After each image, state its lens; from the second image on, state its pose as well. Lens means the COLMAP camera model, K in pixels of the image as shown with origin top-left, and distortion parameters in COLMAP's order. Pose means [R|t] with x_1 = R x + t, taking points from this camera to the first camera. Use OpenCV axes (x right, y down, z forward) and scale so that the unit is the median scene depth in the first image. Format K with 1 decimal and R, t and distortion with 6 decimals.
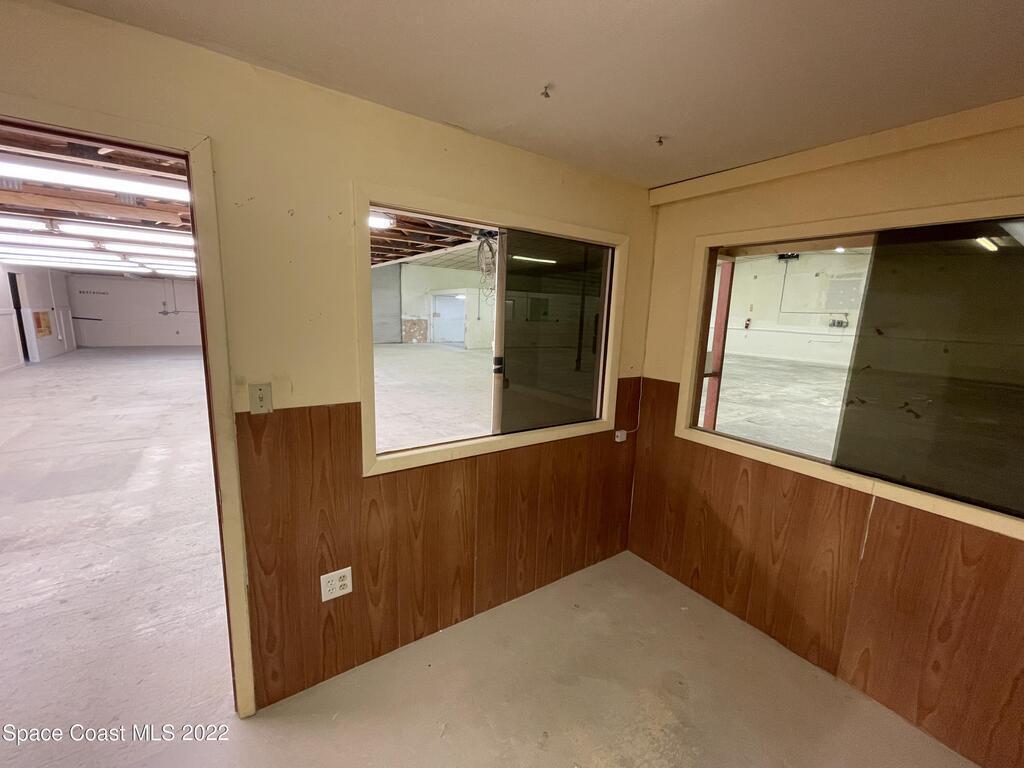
lens RADIAL K [[413.7, 0, 508.3], [0, 413.7, 387.4], [0, 0, 1]] dist [0.000767, 0.000043]
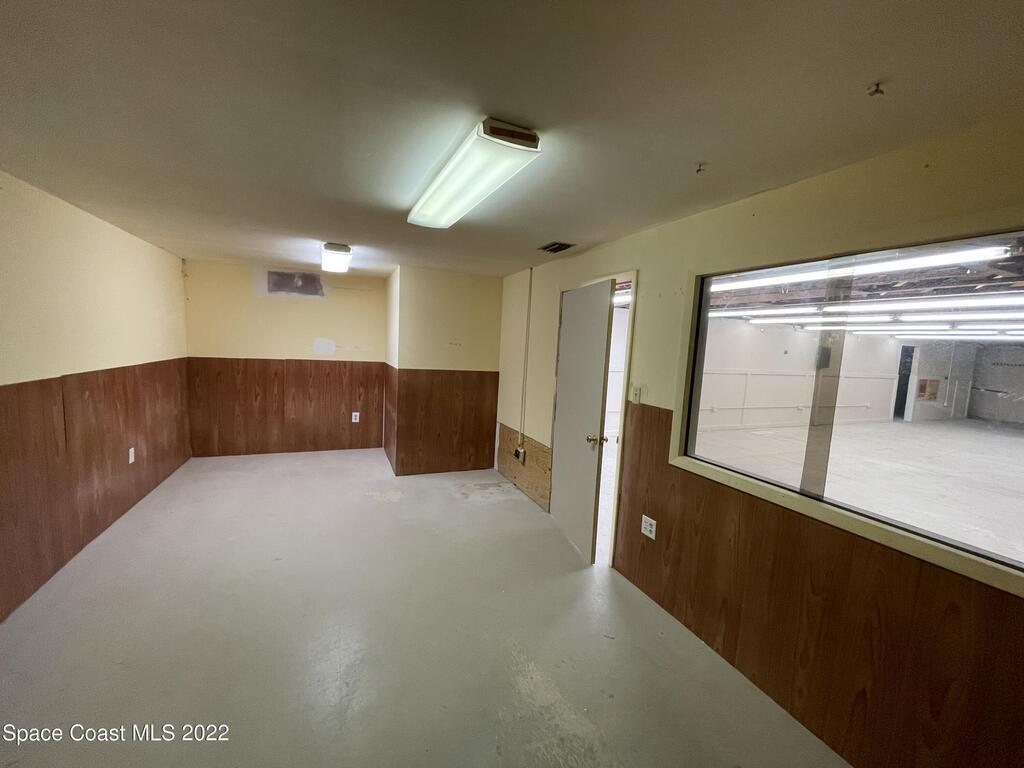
lens RADIAL K [[413.7, 0, 508.3], [0, 413.7, 387.4], [0, 0, 1]] dist [0.000767, 0.000043]
pose [[-0.178202, 0.063753, -0.981926, 0.988592], [-0.238521, 0.965339, 0.105963, -0.050639], [0.954647, 0.253093, -0.156819, 0.533828]]
